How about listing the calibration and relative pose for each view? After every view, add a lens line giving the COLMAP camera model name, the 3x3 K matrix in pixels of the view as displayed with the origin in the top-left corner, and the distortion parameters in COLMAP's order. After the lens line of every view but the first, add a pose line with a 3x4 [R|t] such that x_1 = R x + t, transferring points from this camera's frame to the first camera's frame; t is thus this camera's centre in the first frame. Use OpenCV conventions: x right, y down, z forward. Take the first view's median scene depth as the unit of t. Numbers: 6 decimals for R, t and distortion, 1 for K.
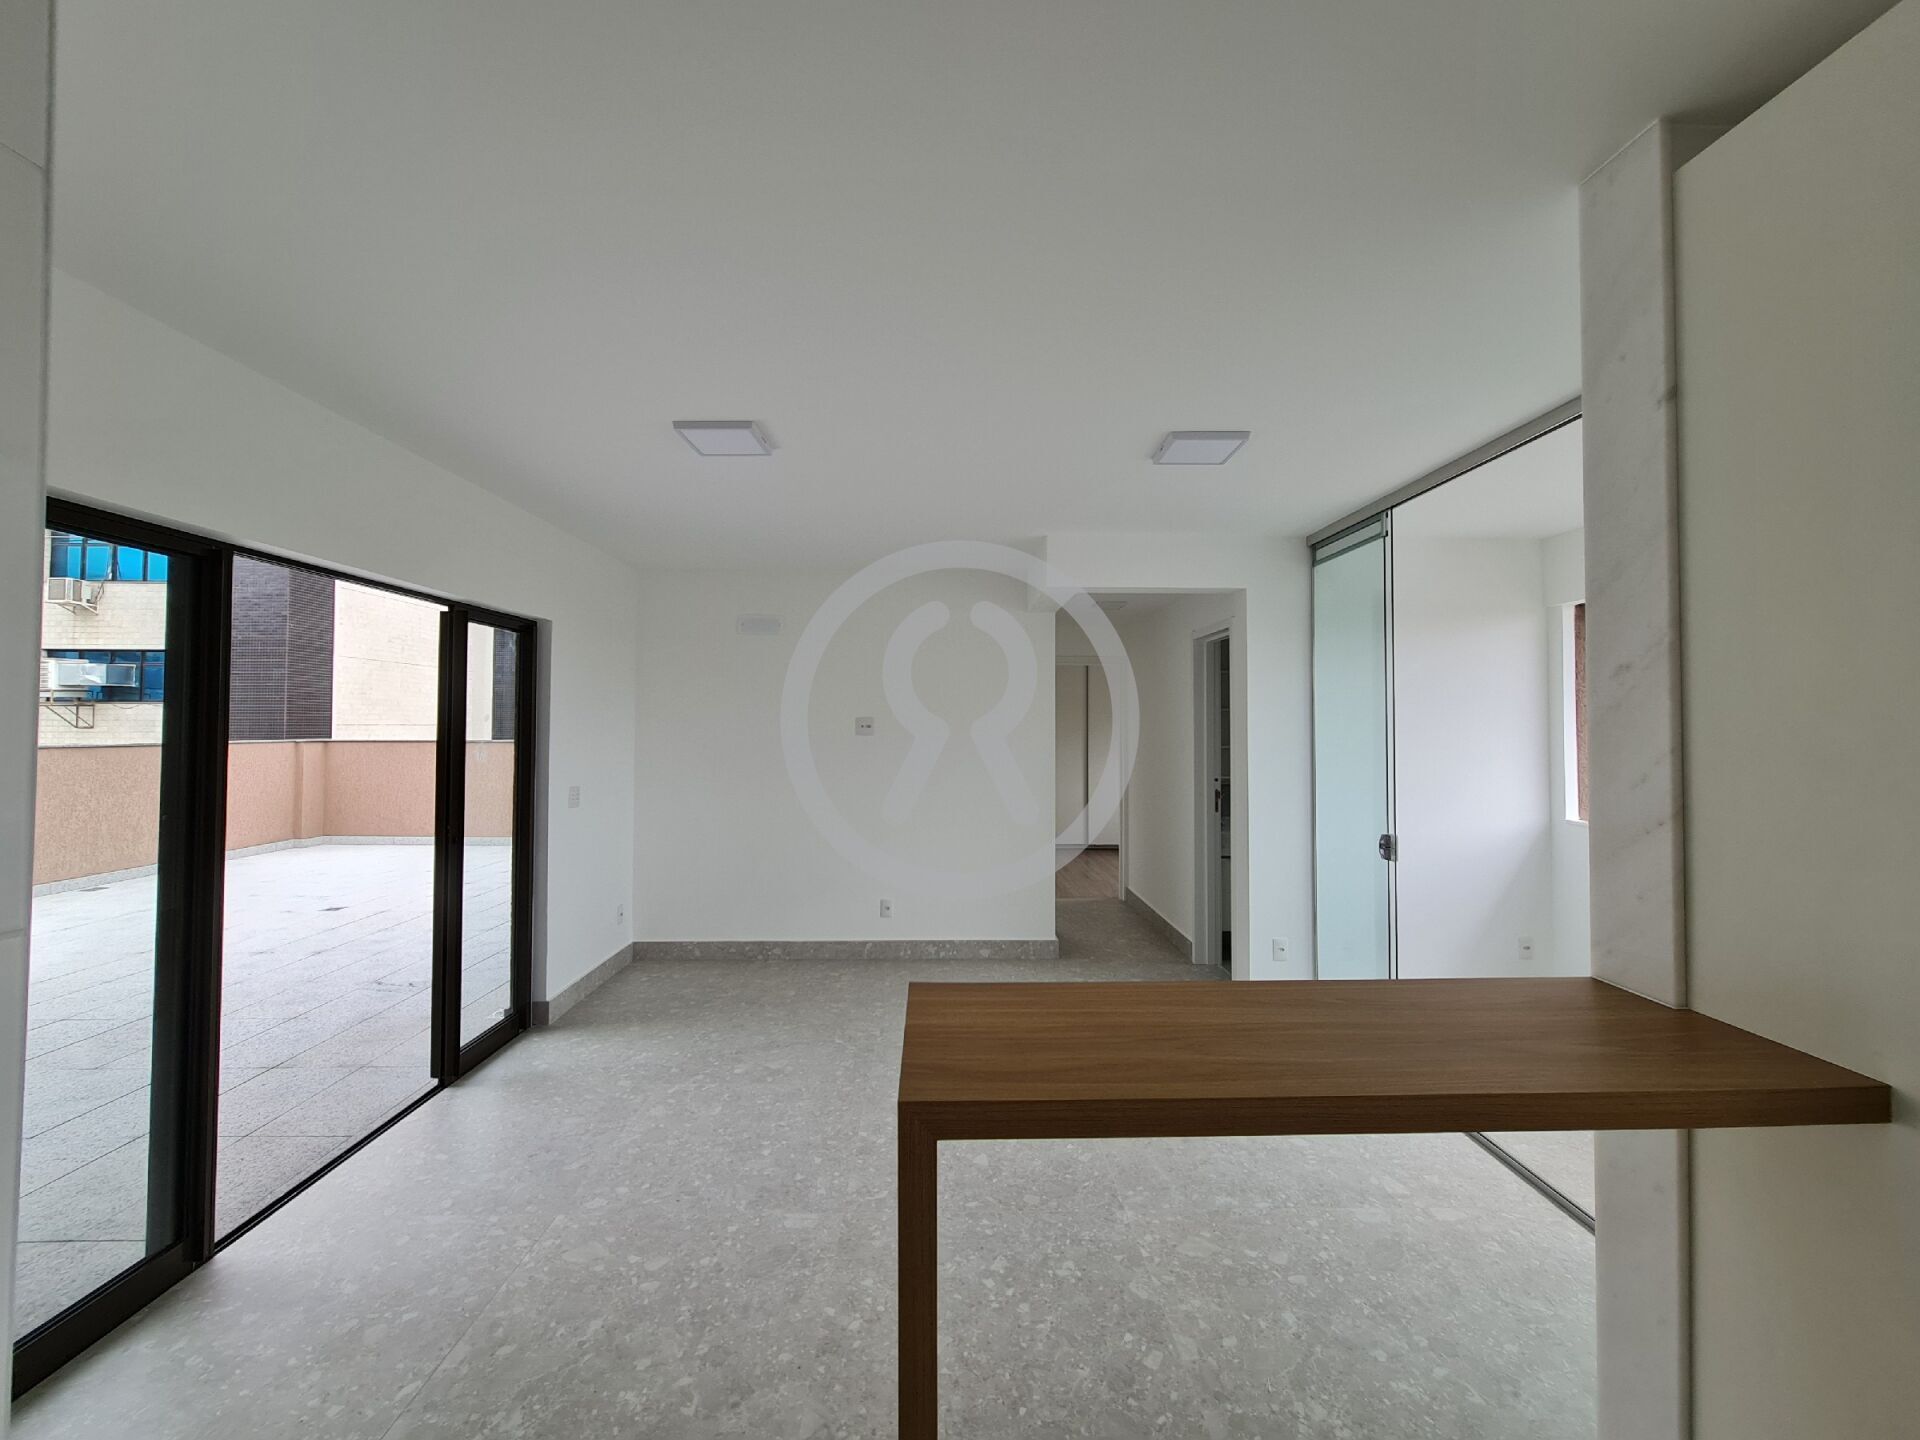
lens RADIAL K [[781.3, 0, 953.3], [0, 781.3, 706.9], [0, 0, 1]] dist [-0.003654, 0.001096]
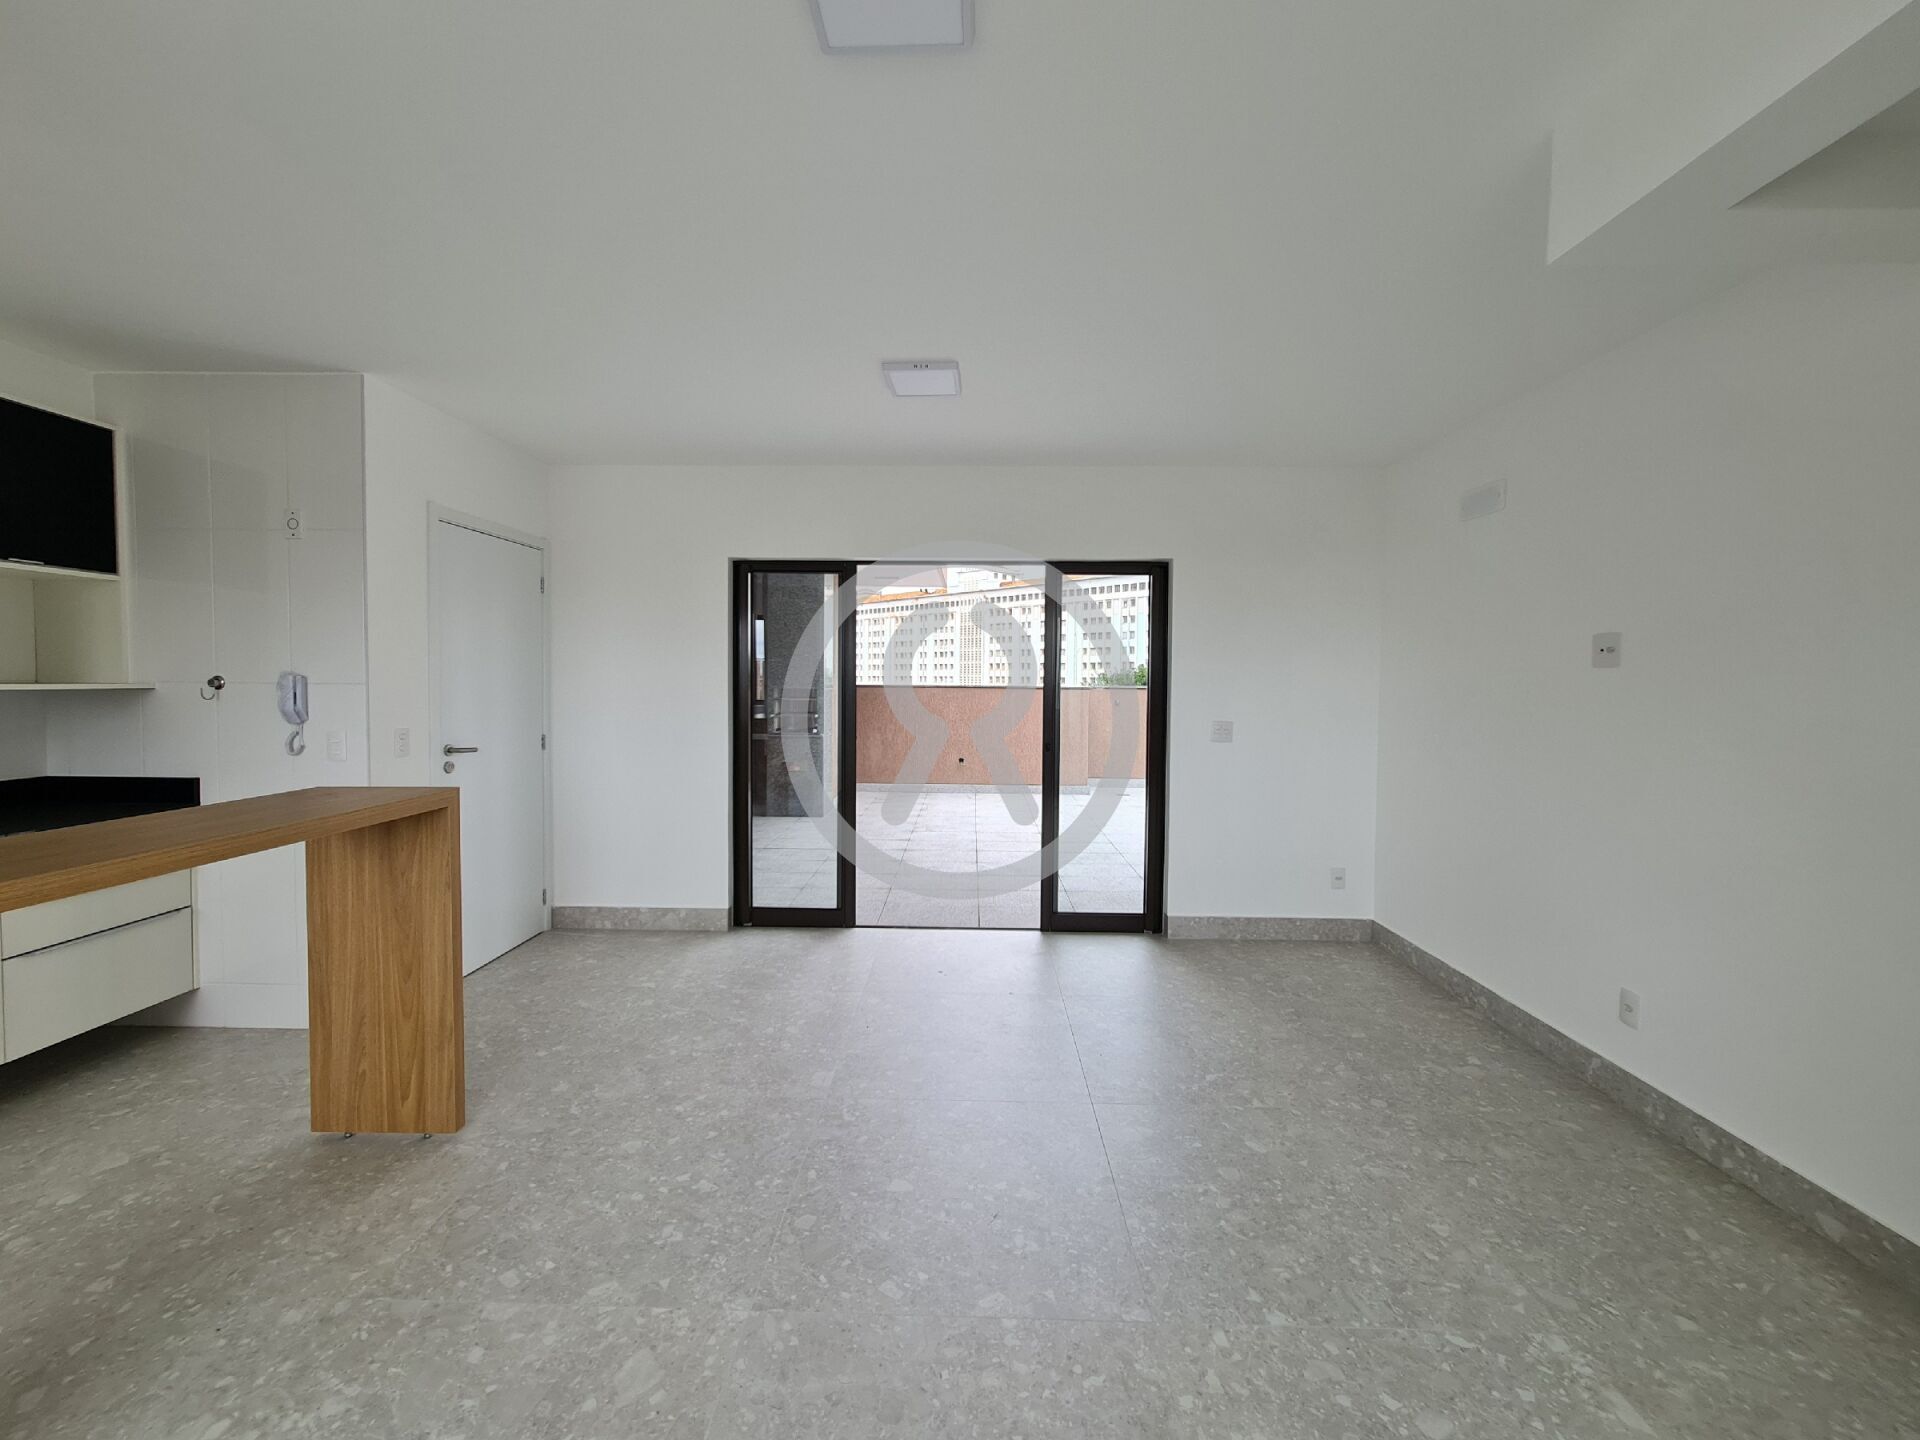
lens RADIAL K [[781.3, 0, 955.8], [0, 781.3, 709.0], [0, 0, 1]] dist [-0.003654, 0.001096]
pose [[-0.039116, 0.034672, -0.998633, 0.864205], [0.015527, 0.999298, 0.034087, 0.079505], [0.999114, -0.014173, -0.039627, 1.177348]]
